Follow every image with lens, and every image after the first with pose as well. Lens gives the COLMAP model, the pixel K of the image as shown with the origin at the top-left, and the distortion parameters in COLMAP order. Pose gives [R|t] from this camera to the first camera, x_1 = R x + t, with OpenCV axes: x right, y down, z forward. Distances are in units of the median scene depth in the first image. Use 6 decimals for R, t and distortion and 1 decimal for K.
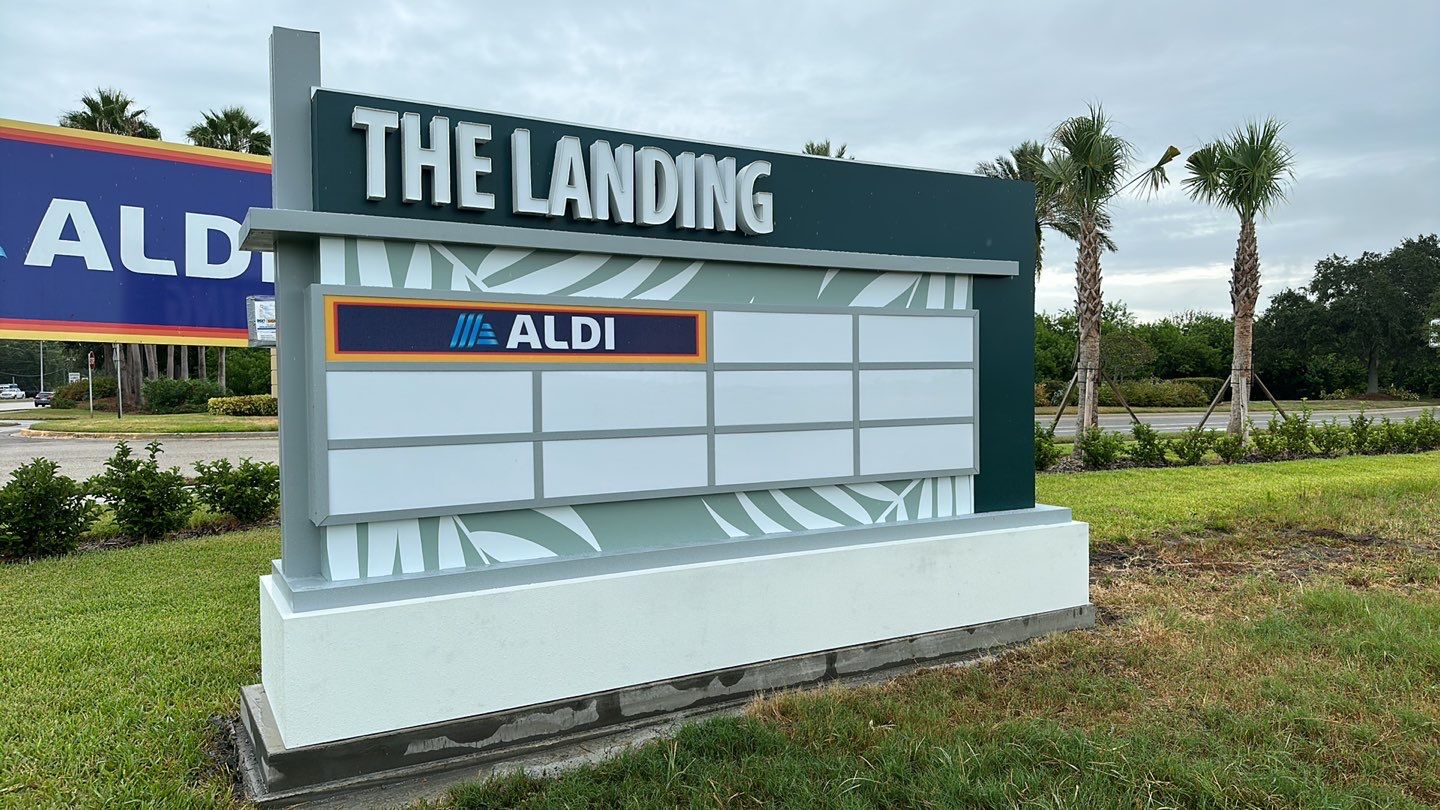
lens RADIAL K [[960.9, 0, 720.7], [0, 960.9, 409.2], [0, 0, 1]] dist [0.109996, -0.158212]
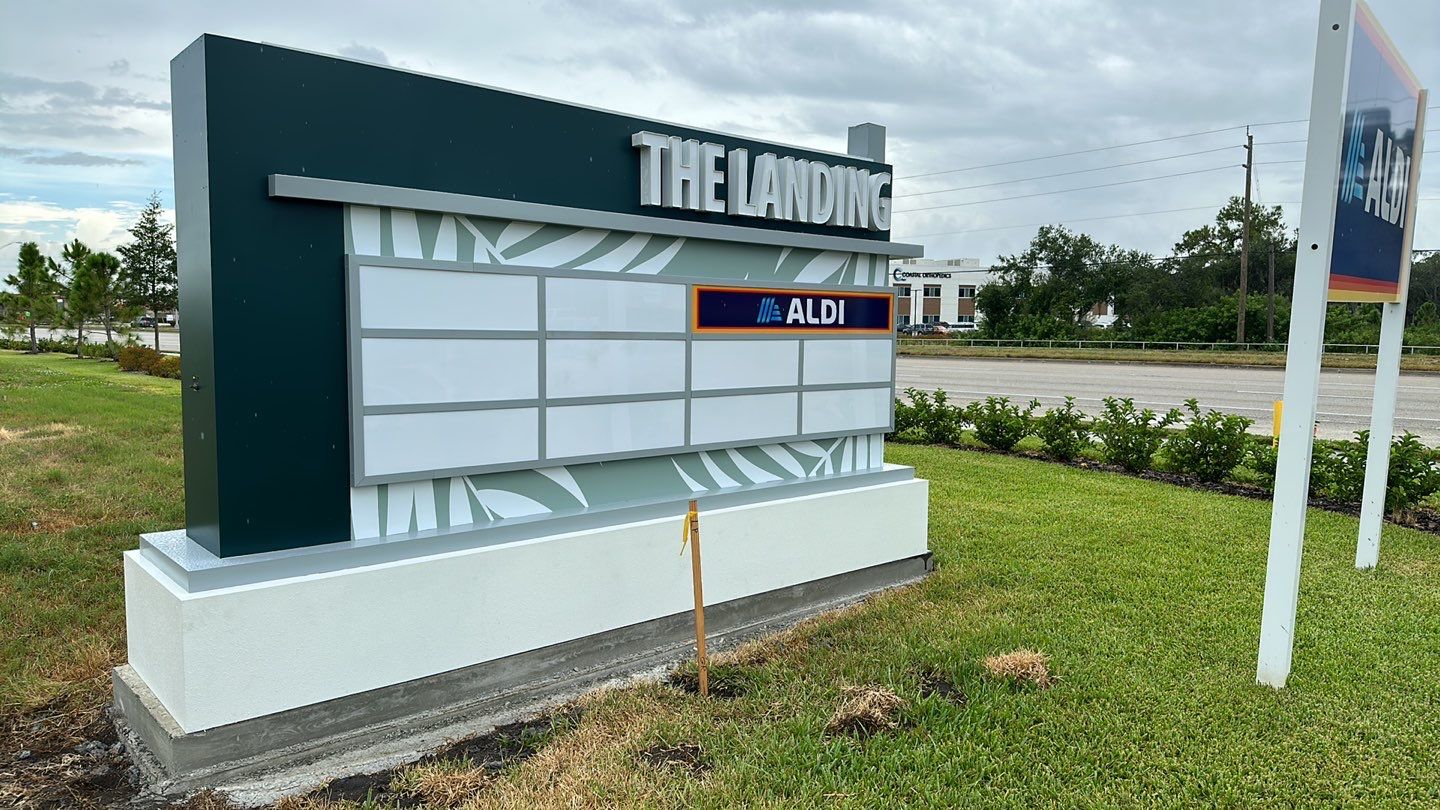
lens RADIAL K [[960.9, 0, 720.7], [0, 960.9, 409.2], [0, 0, 1]] dist [0.109996, -0.158212]
pose [[0.978659, -0.003152, 0.205467, -0.191911], [-0.005669, 0.999088, 0.042332, -0.009055], [-0.205413, -0.042594, 0.977748, -0.082172]]
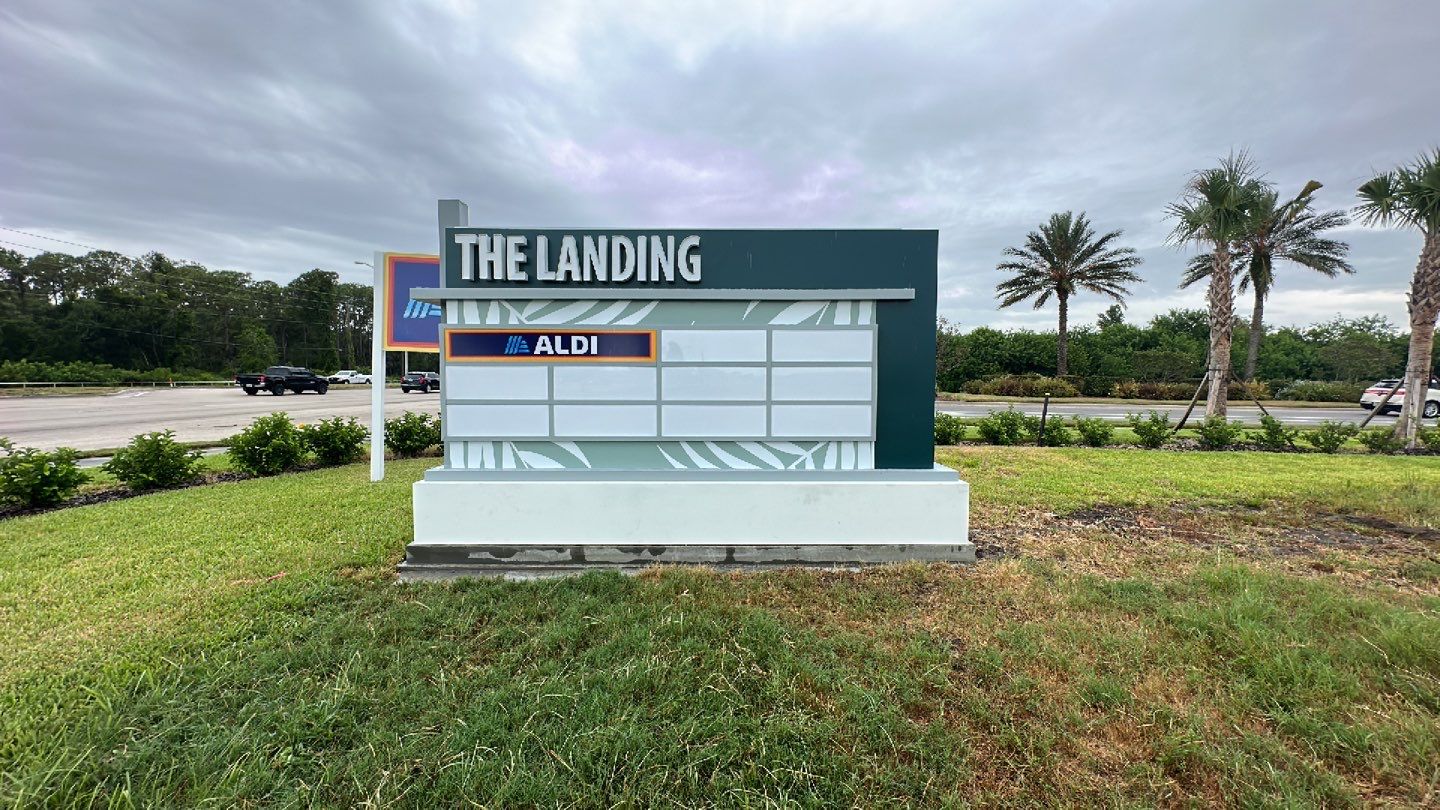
lens RADIAL K [[548.4, 0, 716.1], [0, 548.4, 405.1], [0, 0, 1]] dist [0.000780, -0.000234]
pose [[0.870850, 0.038080, -0.490072, 0.540988], [-0.025776, 0.999161, 0.031835, -0.006489], [0.490873, -0.015092, 0.871100, 0.224497]]
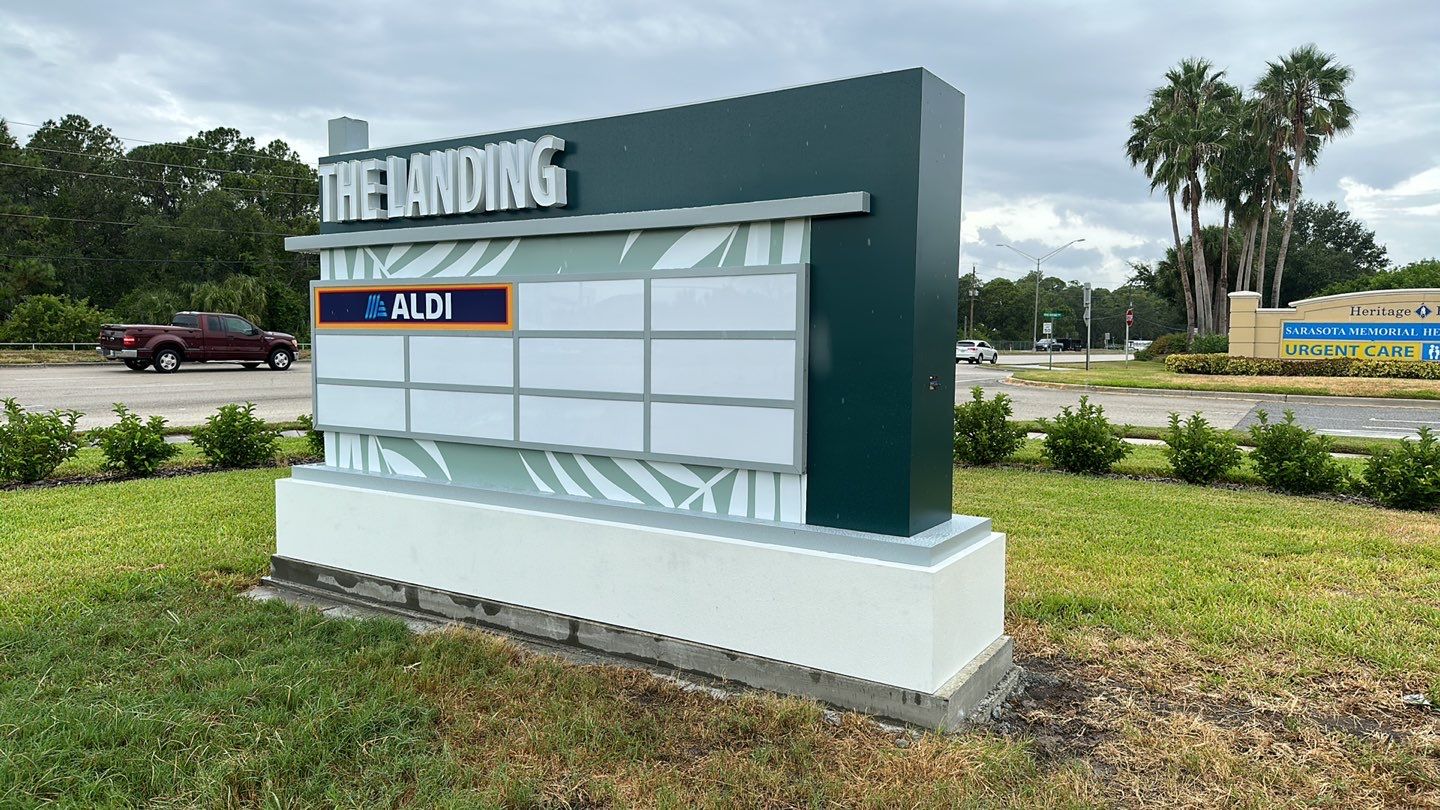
lens RADIAL K [[960.9, 0, 720.7], [0, 960.9, 409.2], [0, 0, 1]] dist [0.109996, -0.158212]
pose [[0.463389, 0.079448, -0.882586, 1.093552], [-0.039639, 0.996834, 0.068920, -0.043673], [0.885268, 0.003048, 0.465072, 0.691894]]
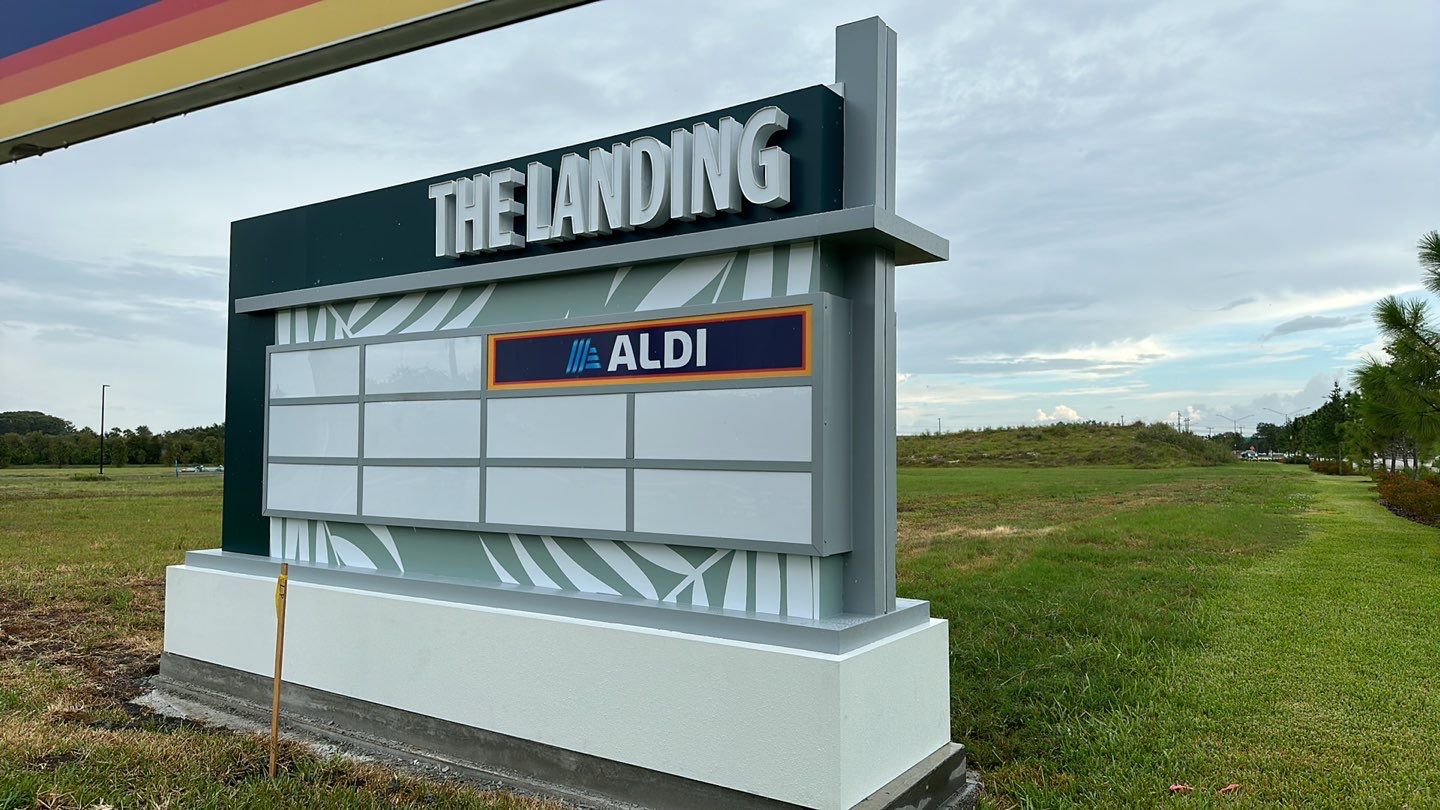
lens RADIAL K [[960.9, 0, 720.7], [0, 960.9, 409.2], [0, 0, 1]] dist [0.109996, -0.158212]
pose [[0.435727, -0.031641, -0.899523, 0.955462], [-0.045207, 0.997351, -0.056980, 0.012754], [0.898943, 0.065493, 0.433142, 0.800596]]
